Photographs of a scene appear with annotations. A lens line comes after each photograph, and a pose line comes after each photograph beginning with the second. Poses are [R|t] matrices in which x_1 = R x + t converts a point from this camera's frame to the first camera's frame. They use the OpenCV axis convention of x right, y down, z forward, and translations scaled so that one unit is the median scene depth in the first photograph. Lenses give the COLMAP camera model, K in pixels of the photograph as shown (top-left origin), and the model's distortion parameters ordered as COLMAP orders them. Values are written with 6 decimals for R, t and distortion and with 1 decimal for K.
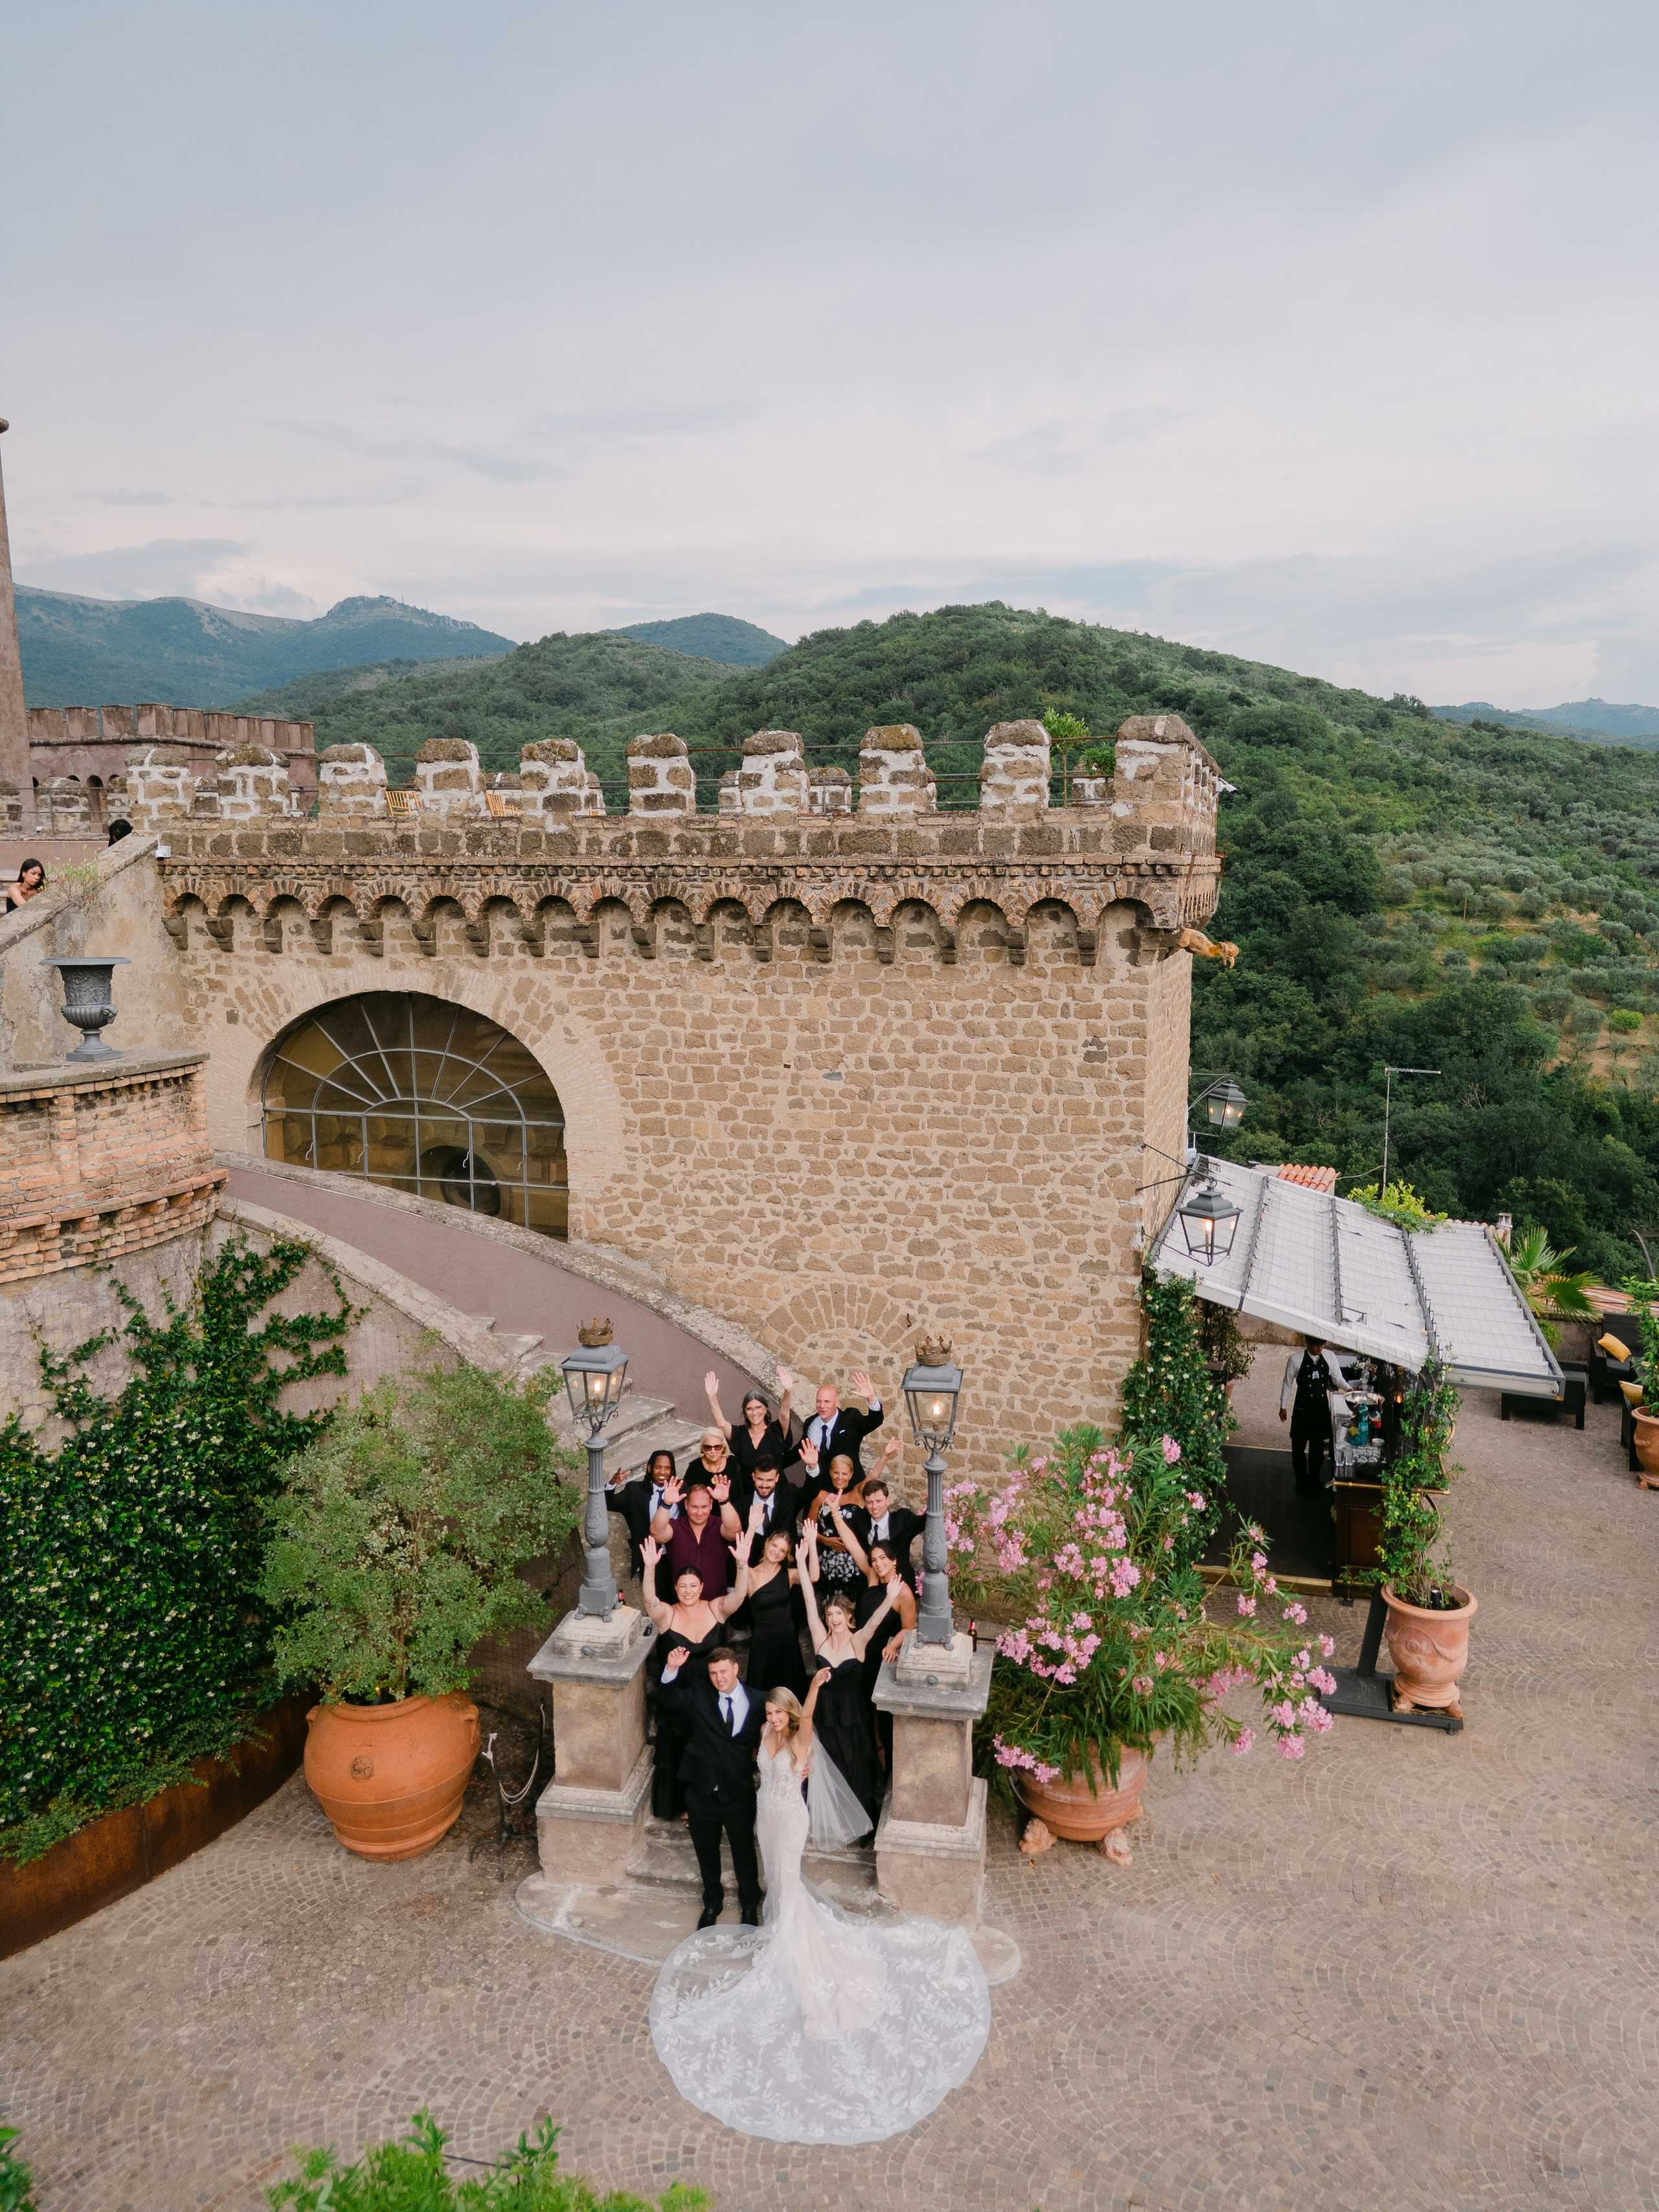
lens RADIAL K [[1599.4, 0, 819.8], [0, 1599.4, 1062.9], [0, 0, 1]] dist [0.077499, -0.083582]
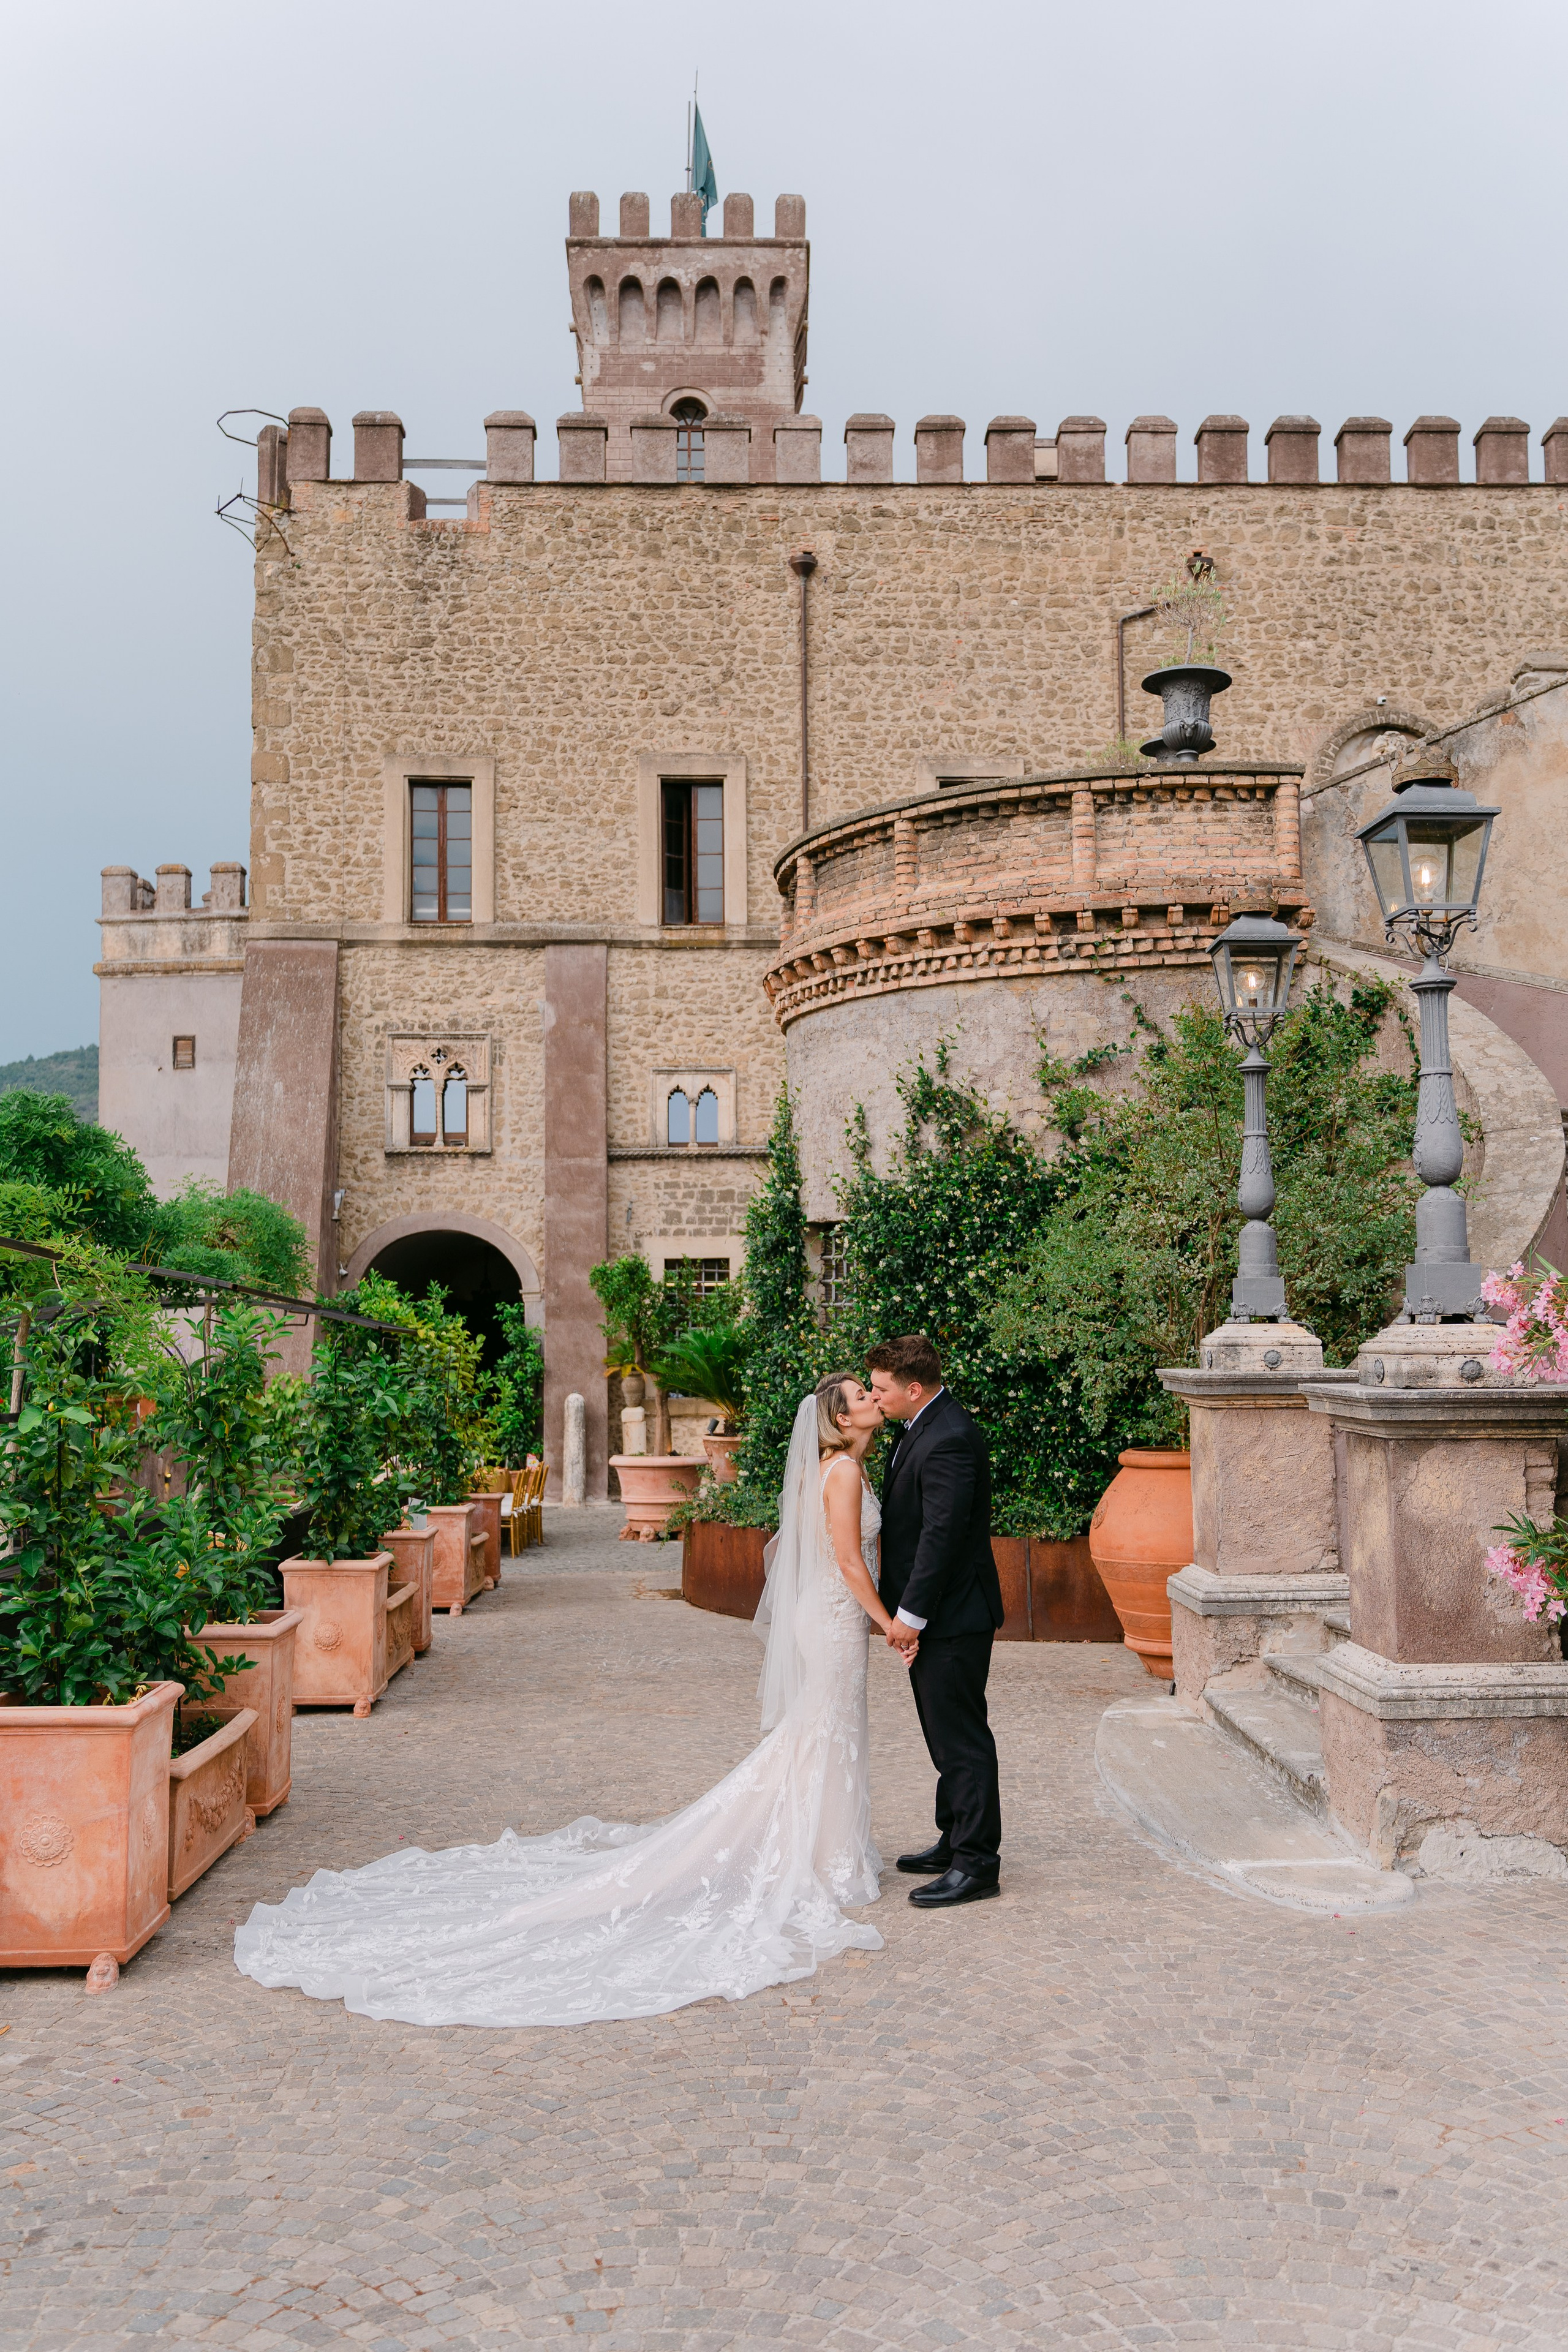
lens RADIAL K [[1973.8, 0, 795.2], [0, 1973.8, 1183.9], [0, 0, 1]] dist [0.002165, 0.000301]
pose [[0.229212, -0.057410, -0.971682, 0.570730], [-0.113922, 0.989816, -0.085354, 0.341304], [0.966687, 0.130260, 0.220338, 0.565758]]
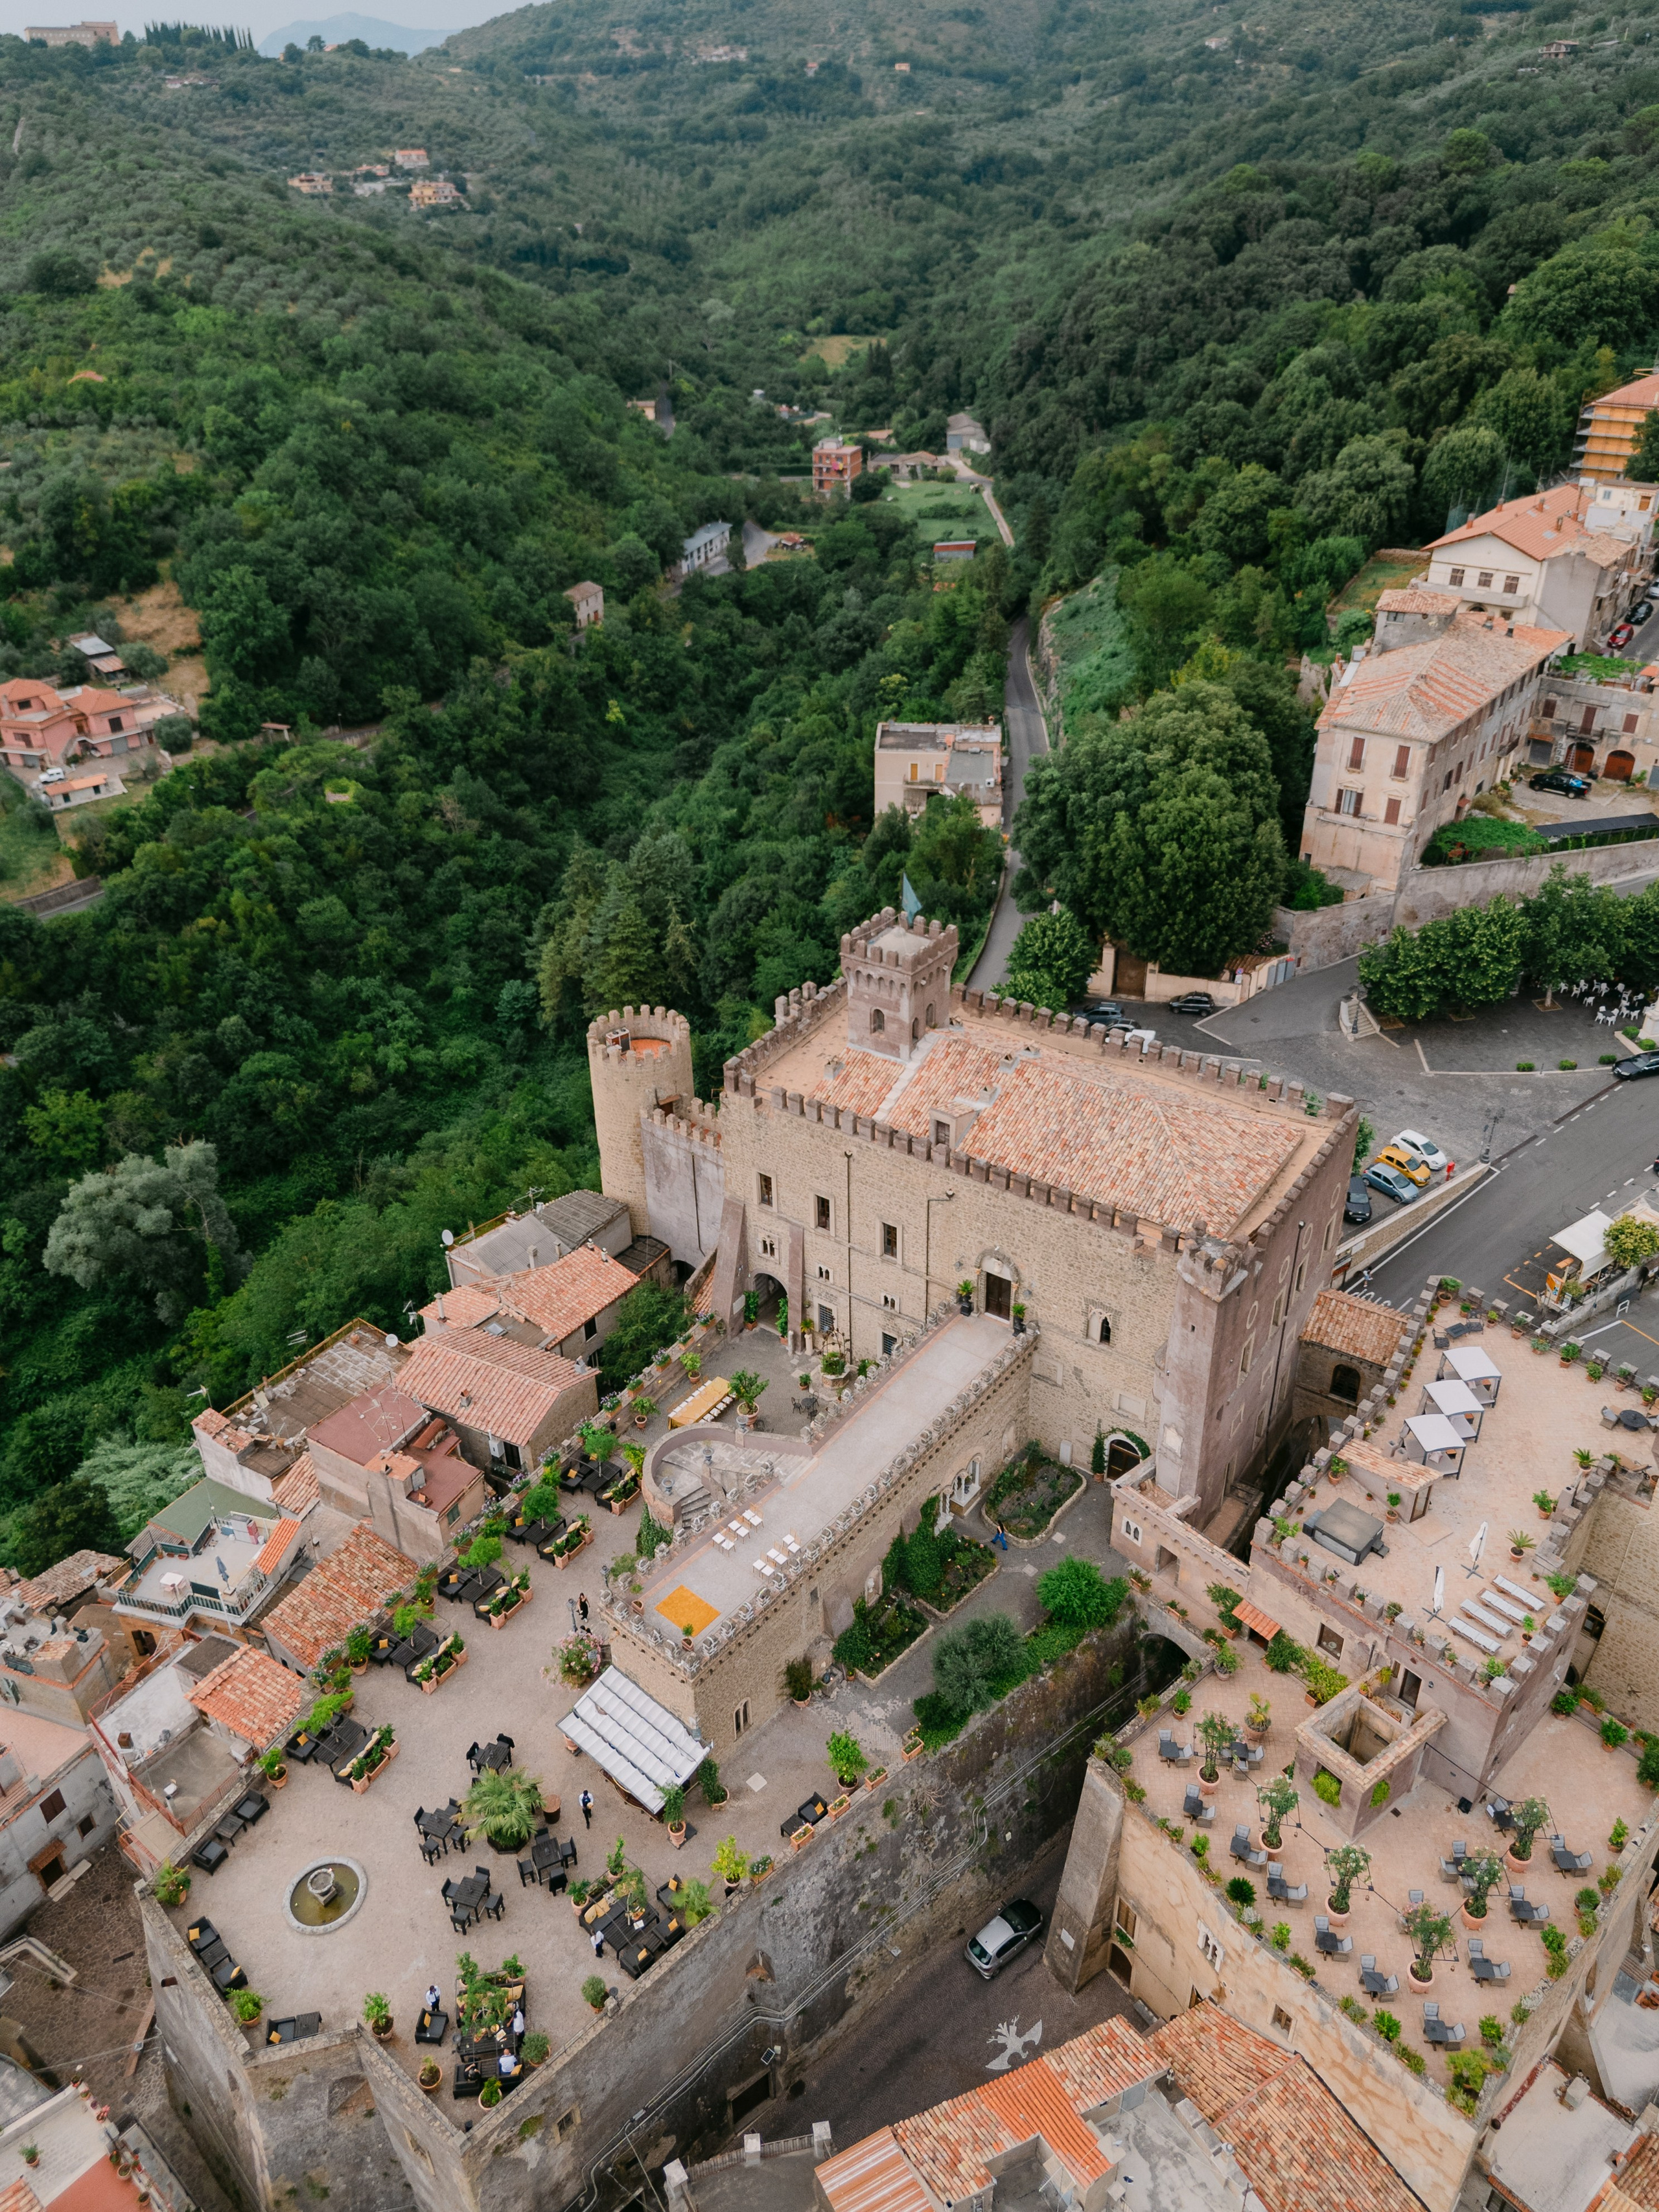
lens RADIAL K [[1599.4, 0, 819.8], [0, 1599.4, 1062.9], [0, 0, 1]] dist [0.077499, -0.083582]
pose [[-0.404276, 0.478239, -0.779646, 3.481185], [-0.087855, 0.828165, 0.553556, -5.005507], [0.910408, 0.292285, -0.292792, 2.915194]]
